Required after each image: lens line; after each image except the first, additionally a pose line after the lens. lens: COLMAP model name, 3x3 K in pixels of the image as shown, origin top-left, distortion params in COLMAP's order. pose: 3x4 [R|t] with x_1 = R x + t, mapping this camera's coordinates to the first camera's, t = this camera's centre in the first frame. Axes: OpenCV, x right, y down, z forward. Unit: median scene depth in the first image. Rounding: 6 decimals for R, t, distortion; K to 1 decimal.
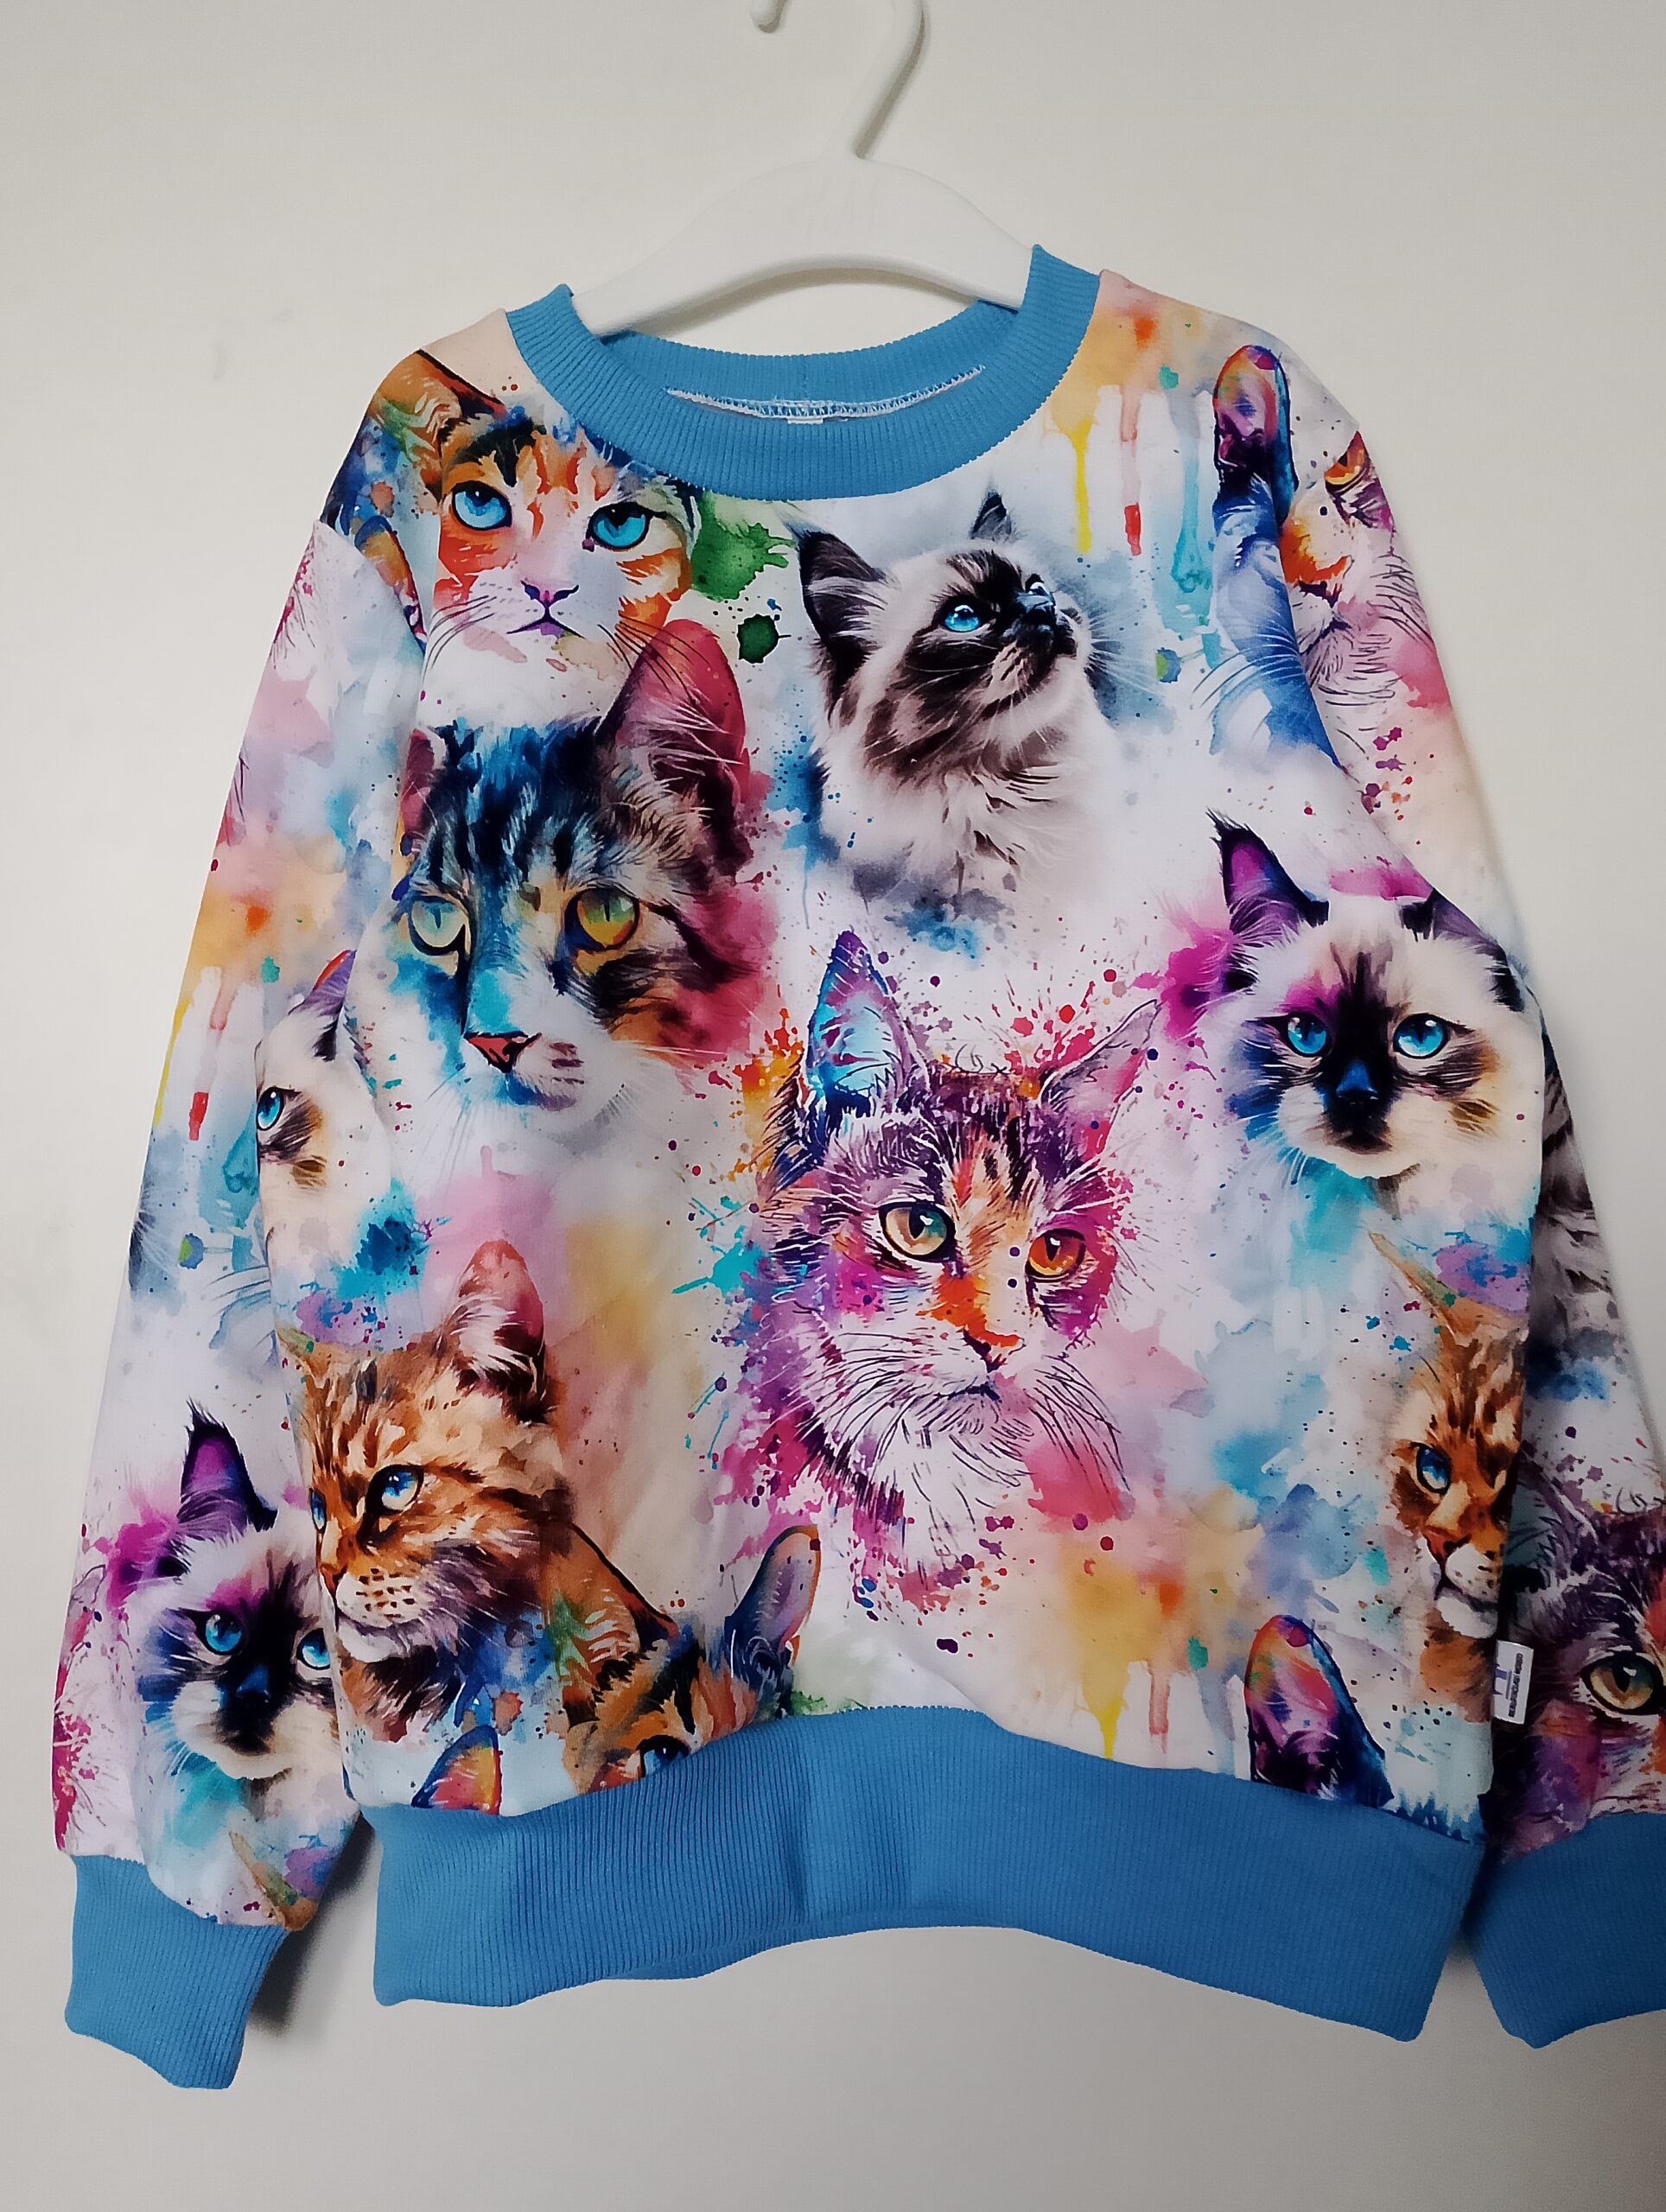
lens RADIAL K [[1739.9, 0, 853.8], [0, 1739.9, 1146.3], [0, 0, 1]] dist [0.030824, -0.093212]
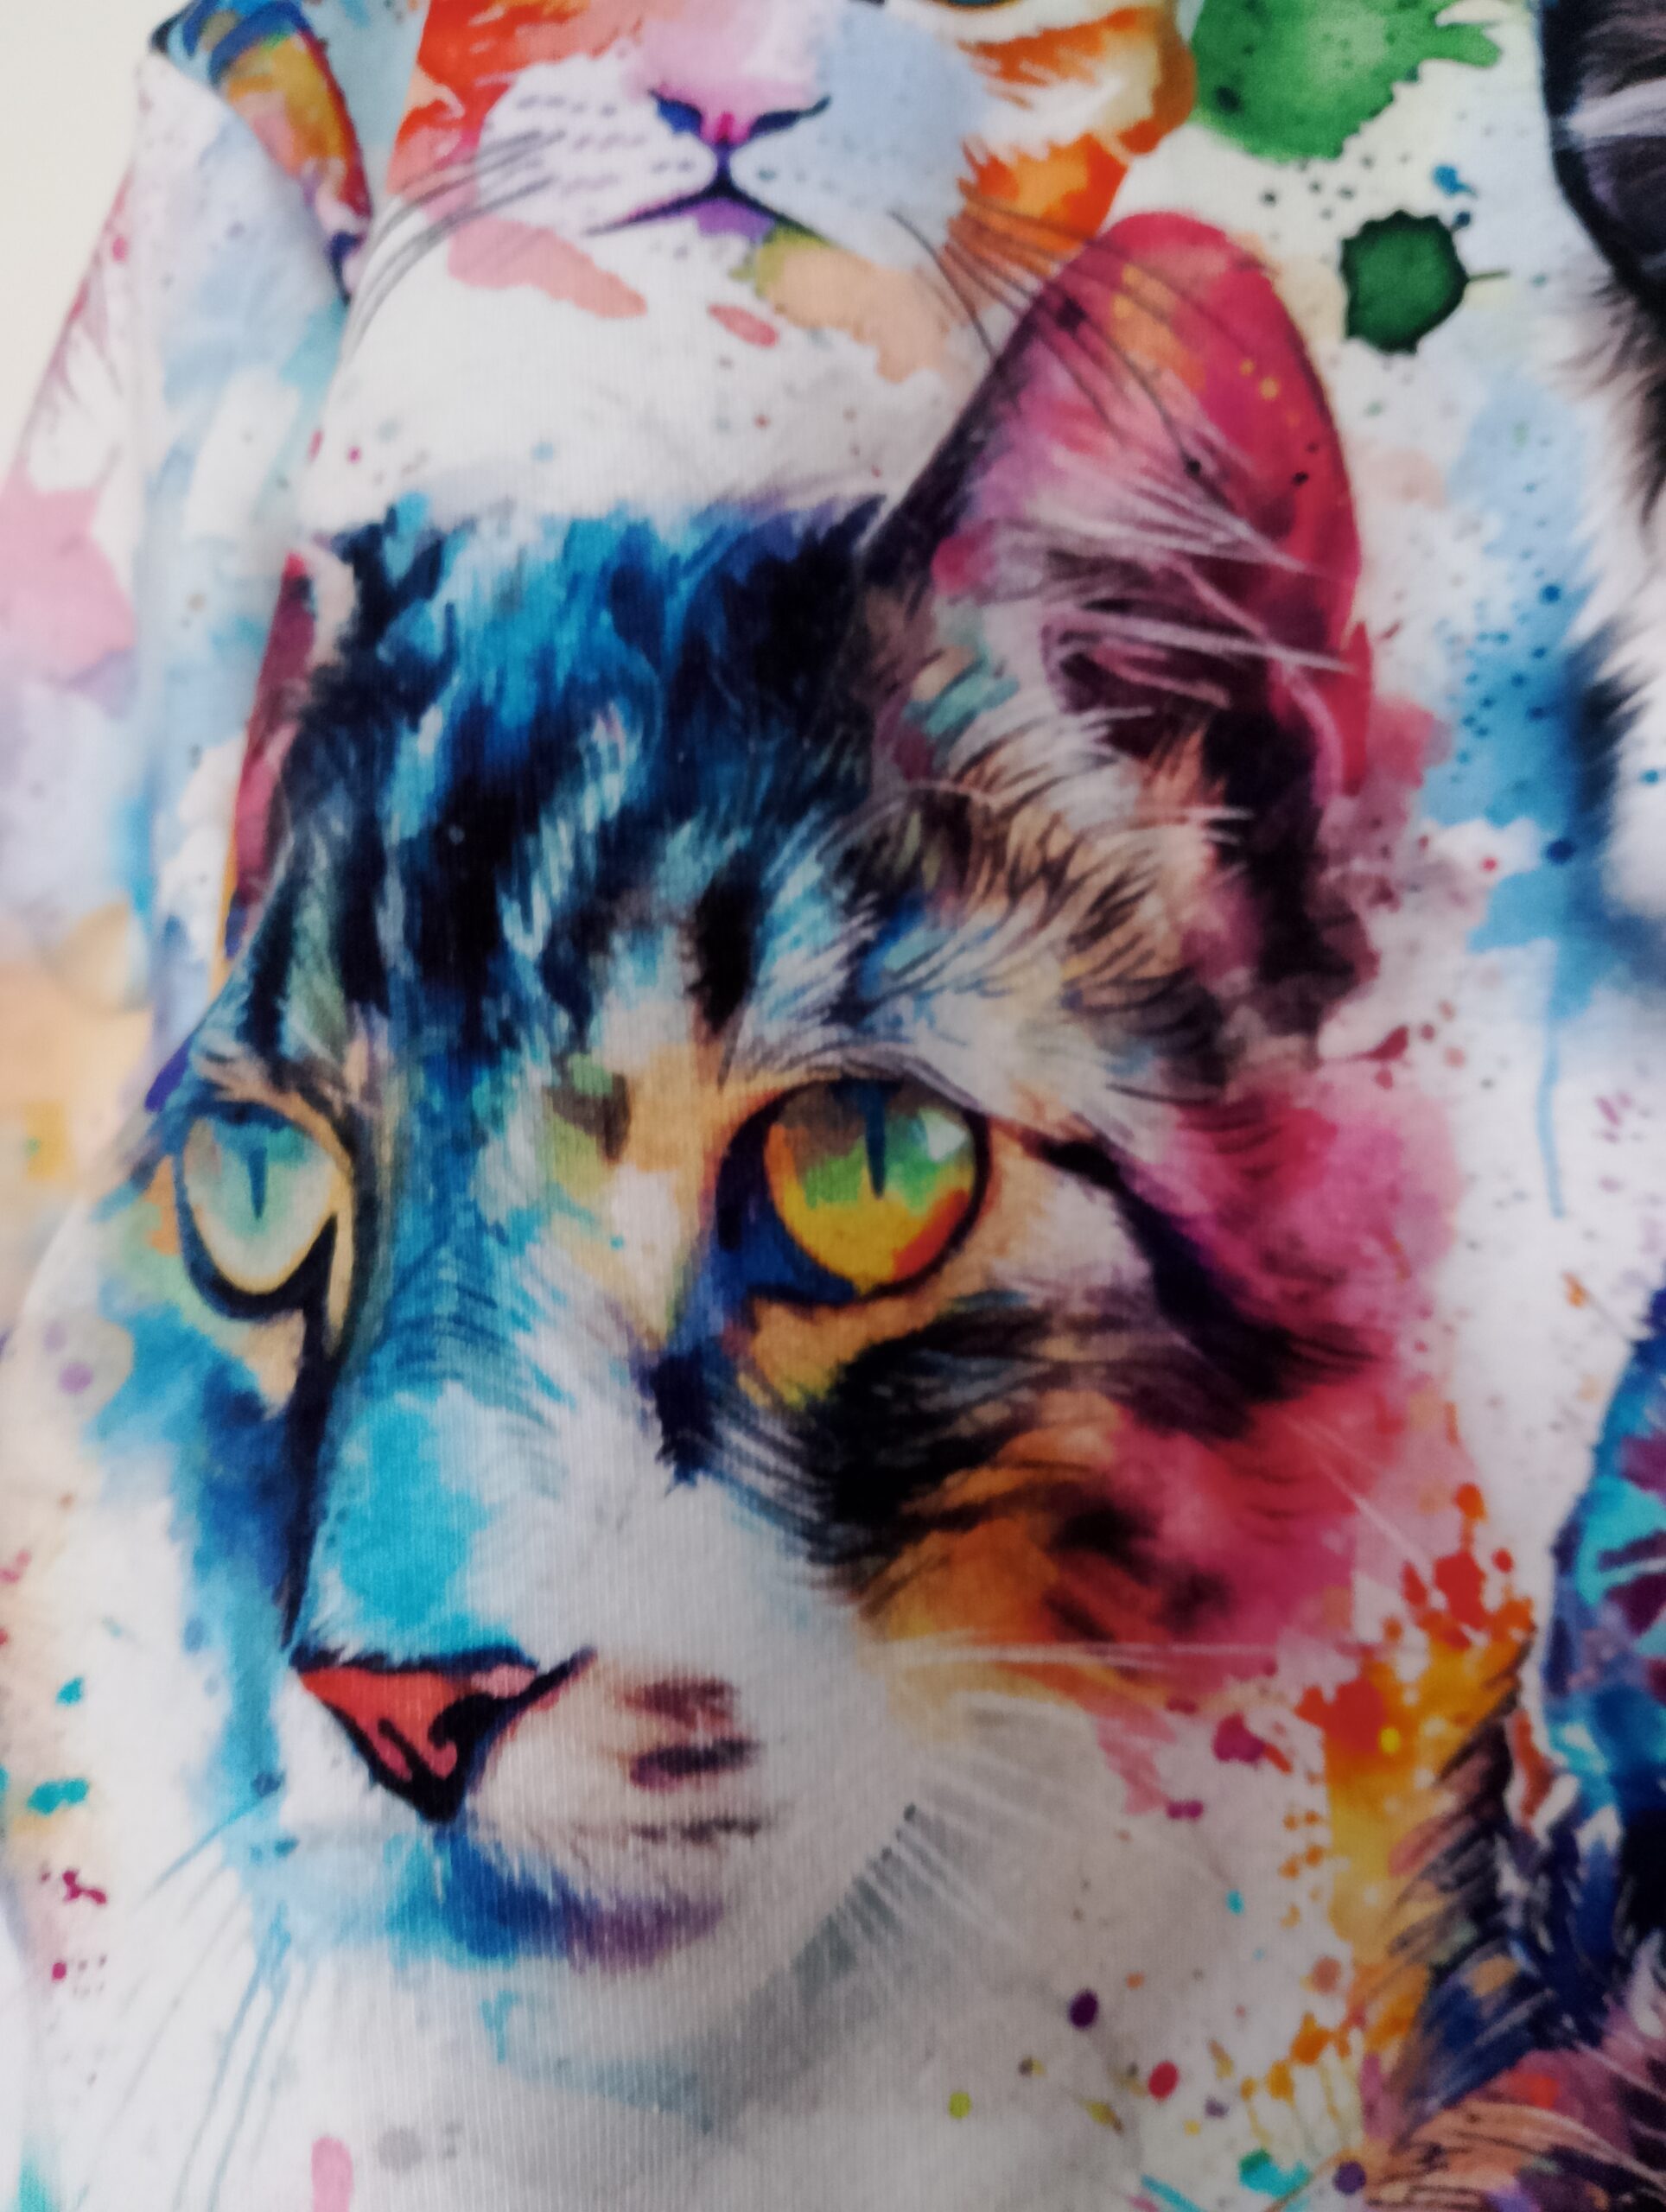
lens RADIAL K [[1739.9, 0, 843.3], [0, 1739.9, 1083.3], [0, 0, 1]] dist [0.030824, -0.093212]
pose [[0.981159, 0.020351, -0.192125, -0.091355], [-0.042304, 0.992935, -0.110864, -0.112901], [0.188511, 0.116903, 0.975088, 0.706300]]
